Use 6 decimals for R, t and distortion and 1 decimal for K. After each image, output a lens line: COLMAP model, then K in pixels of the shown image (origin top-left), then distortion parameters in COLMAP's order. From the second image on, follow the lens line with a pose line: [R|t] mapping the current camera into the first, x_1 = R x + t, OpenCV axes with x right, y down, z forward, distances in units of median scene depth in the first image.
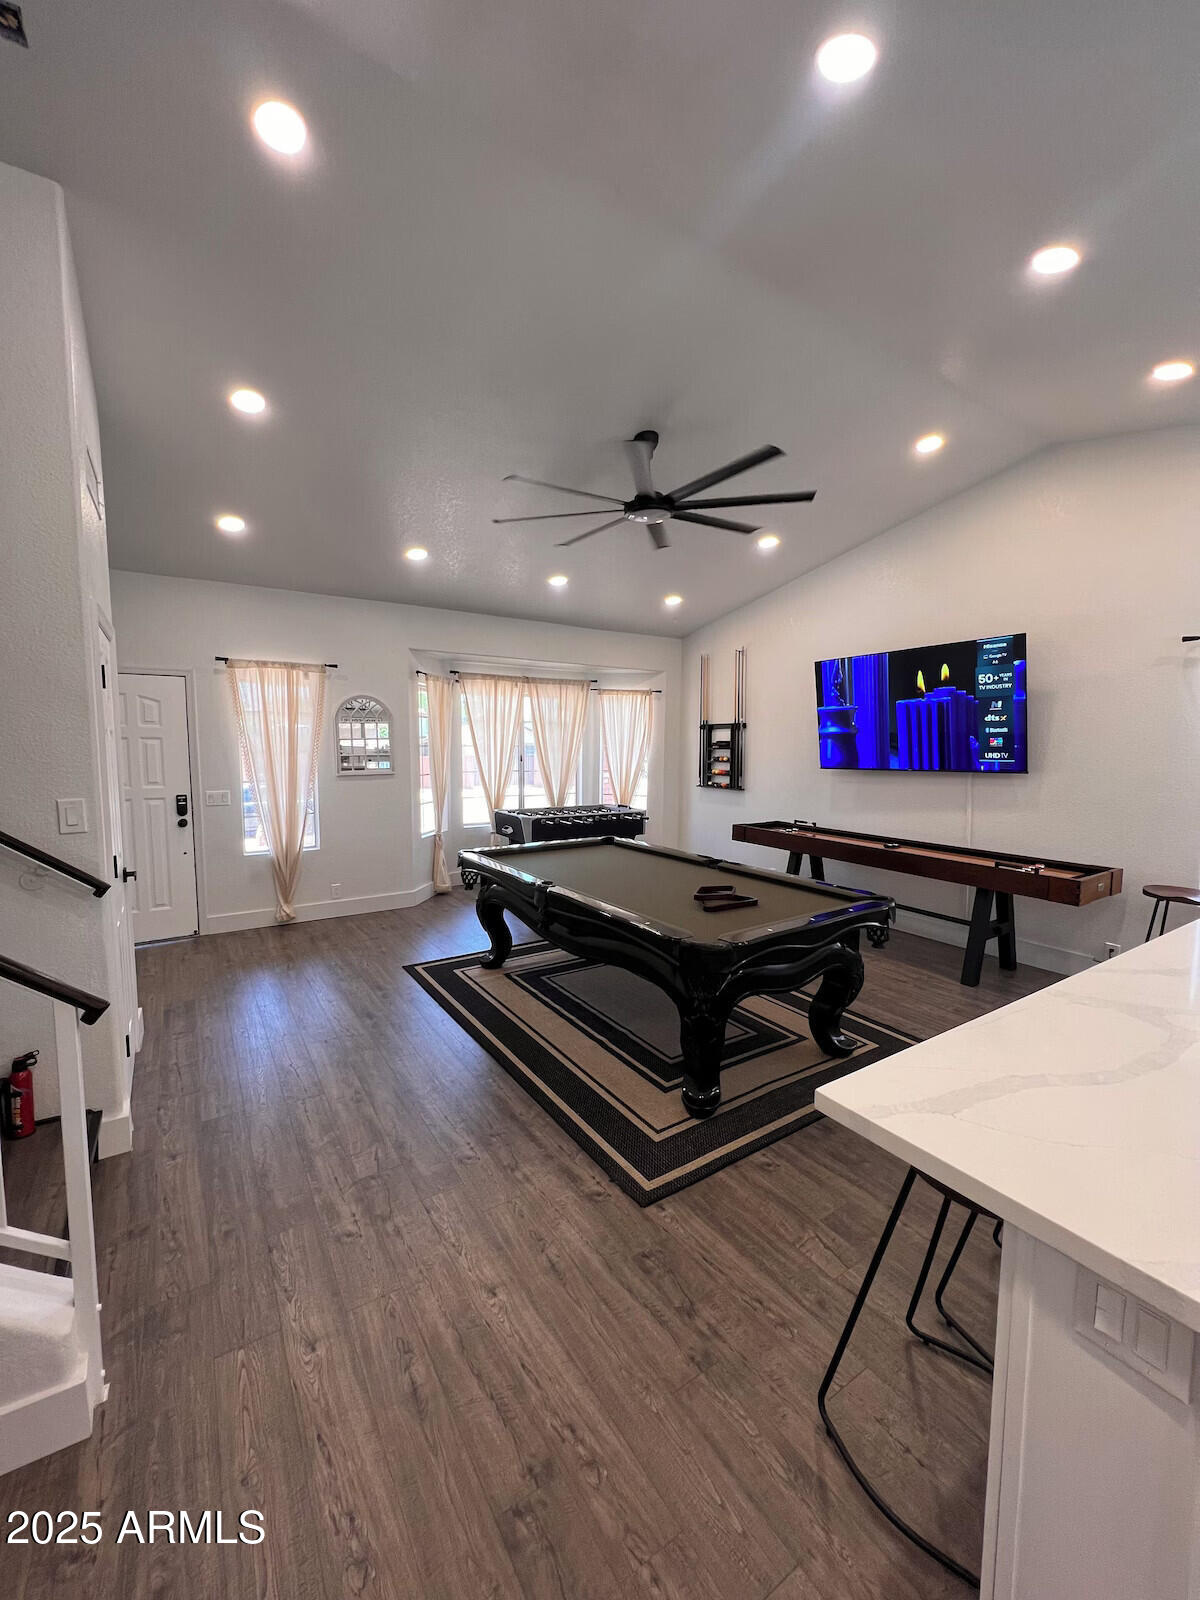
lens RADIAL K [[638.3, 0, 600.7], [0, 638.3, 798.9], [0, 0, 1]] dist [-0.001235, 0.000329]
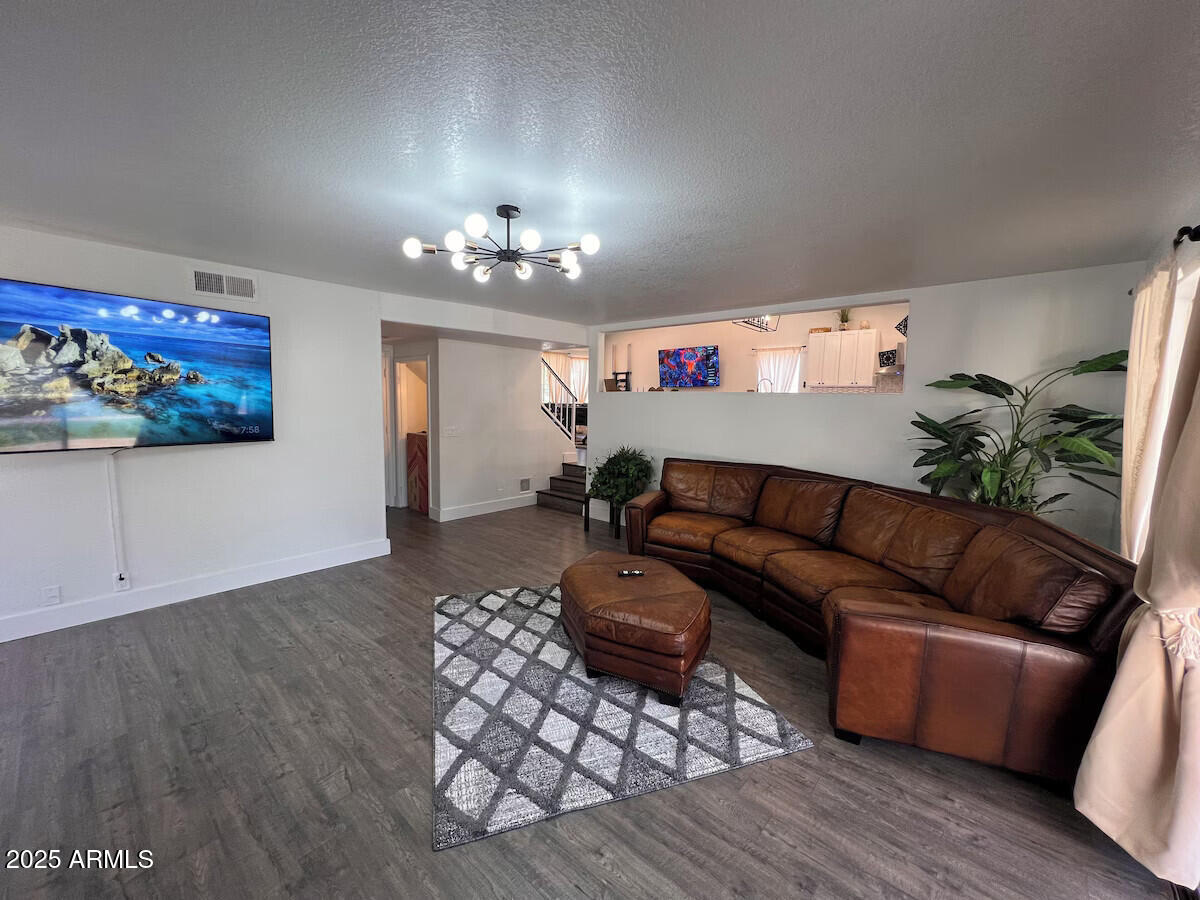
lens RADIAL K [[479.6, 0, 603.0], [0, 479.6, 451.8], [0, 0, 1]] dist [-0.003191, -0.000062]
pose [[0.965543, -0.013149, 0.259910, -0.458424], [0.008479, 0.999782, 0.019081, 0.193923], [-0.260104, -0.016220, 0.965444, -0.996115]]
